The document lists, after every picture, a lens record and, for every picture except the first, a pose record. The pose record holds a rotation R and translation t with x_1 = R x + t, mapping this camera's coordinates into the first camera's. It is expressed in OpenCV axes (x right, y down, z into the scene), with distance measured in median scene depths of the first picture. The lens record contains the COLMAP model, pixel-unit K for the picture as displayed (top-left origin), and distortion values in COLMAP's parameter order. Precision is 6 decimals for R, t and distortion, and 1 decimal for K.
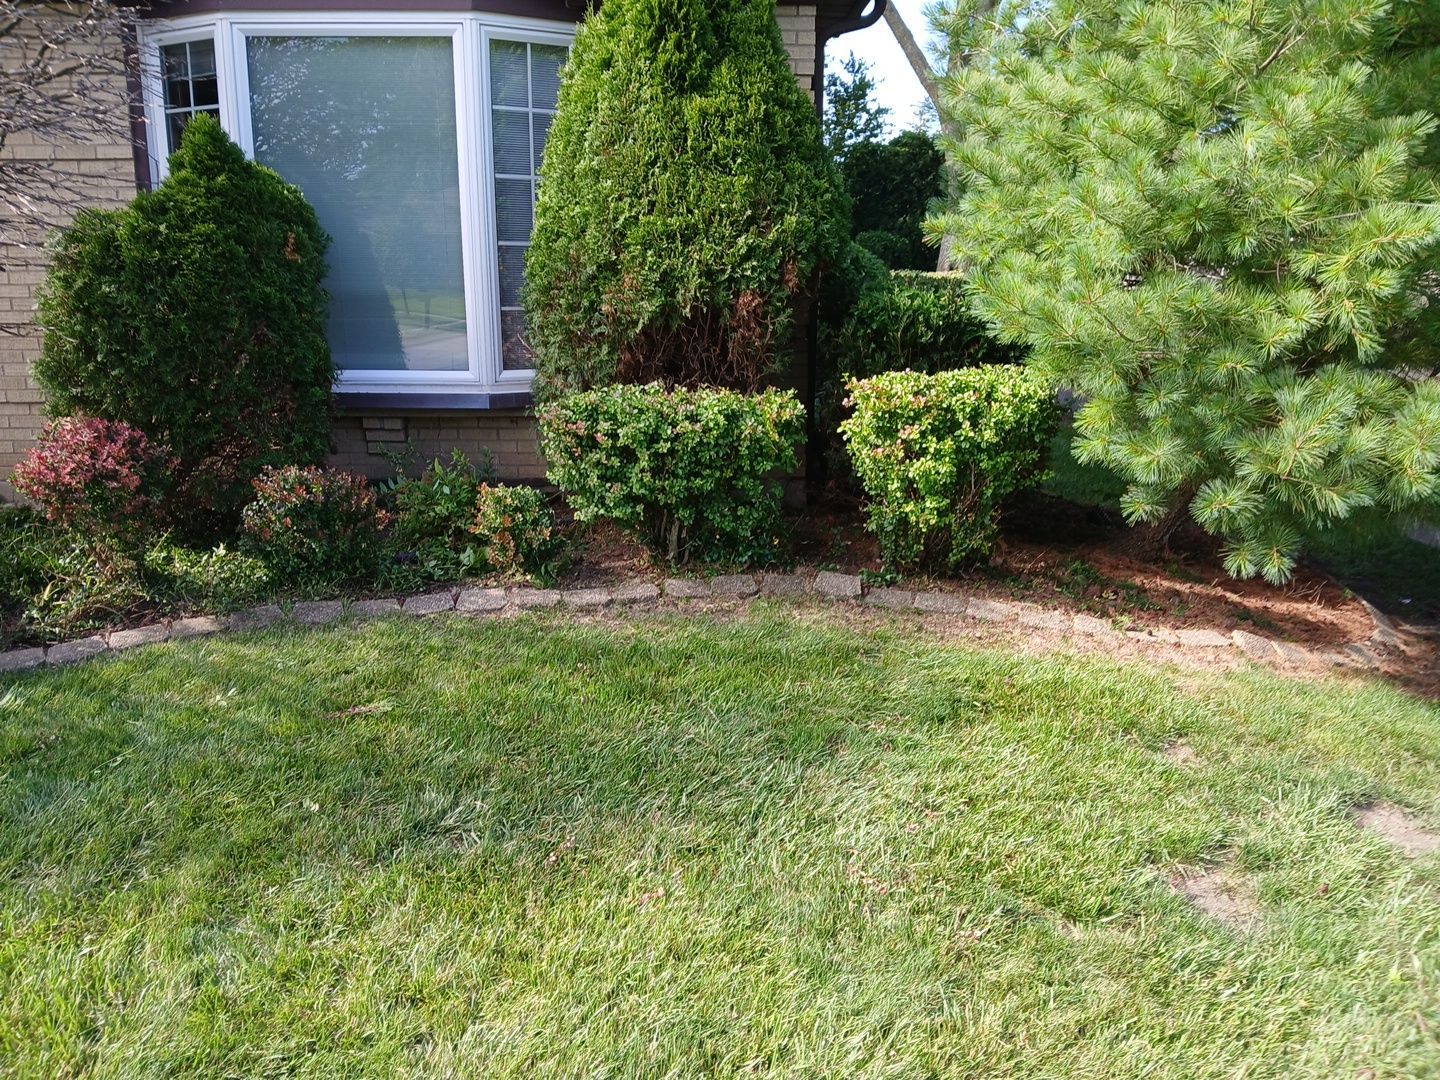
lens RADIAL K [[1140.9, 0, 722.8], [0, 1140.9, 502.1], [0, 0, 1]] dist [0.138394, -0.342564]
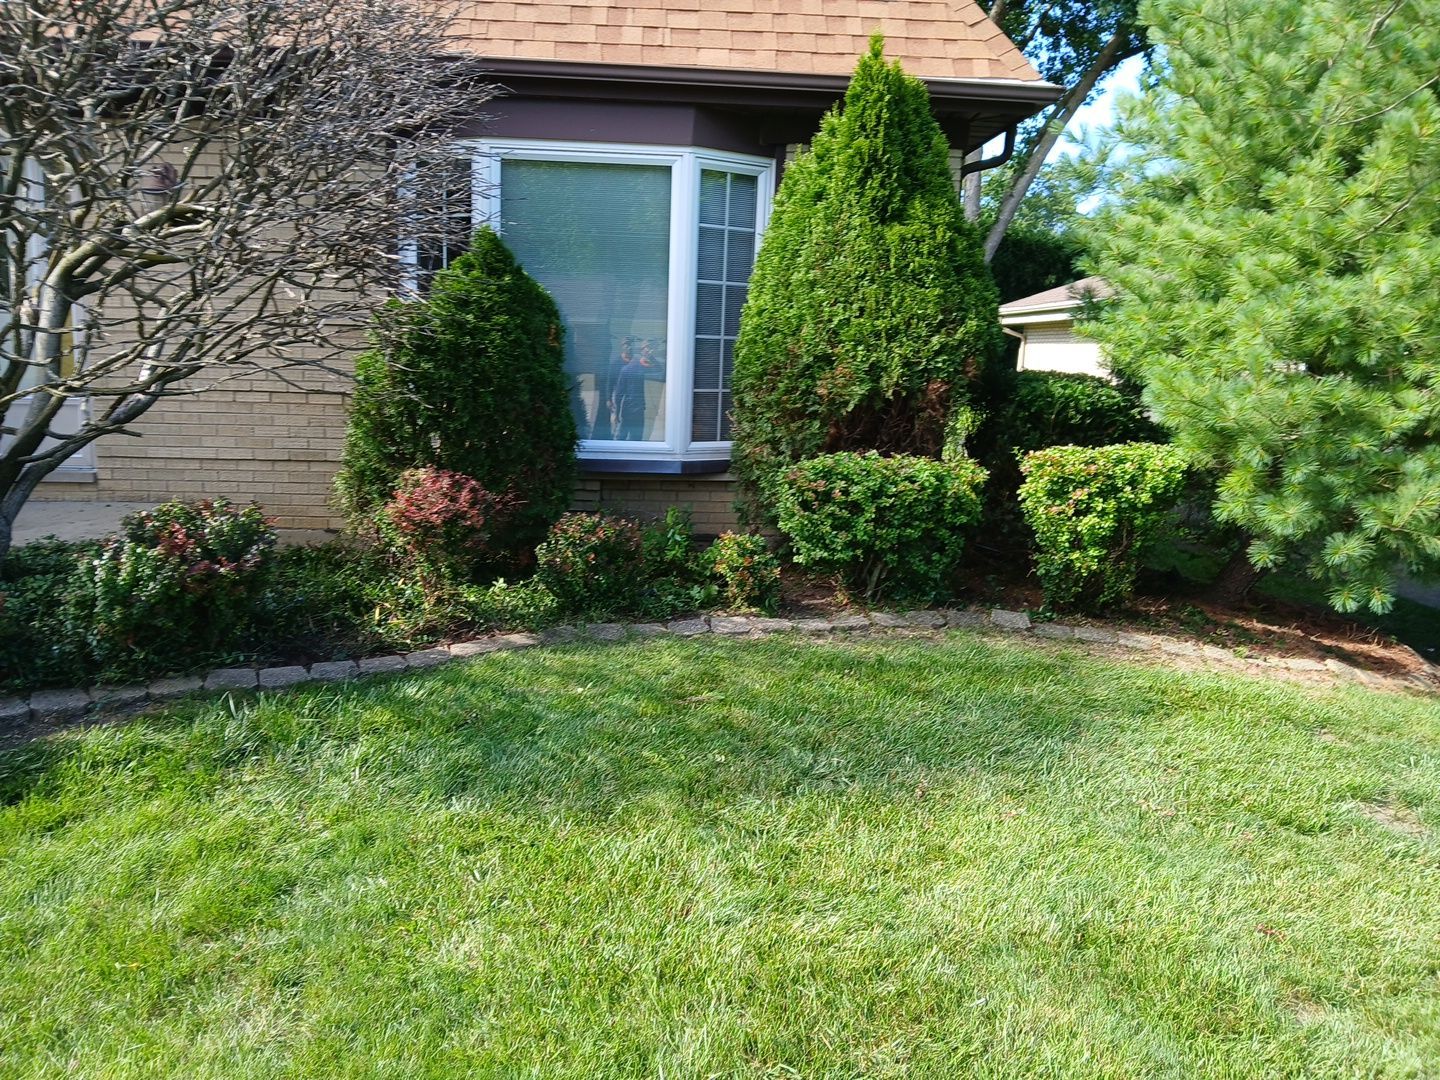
lens RADIAL K [[1151.6, 0, 719.2], [0, 1151.6, 511.7], [0, 0, 1]] dist [0.121476, -0.261705]
pose [[0.998335, 0.017857, 0.054857, -0.289506], [-0.014189, 0.997683, -0.066537, 0.046300], [-0.055918, 0.065648, 0.996275, -0.230260]]
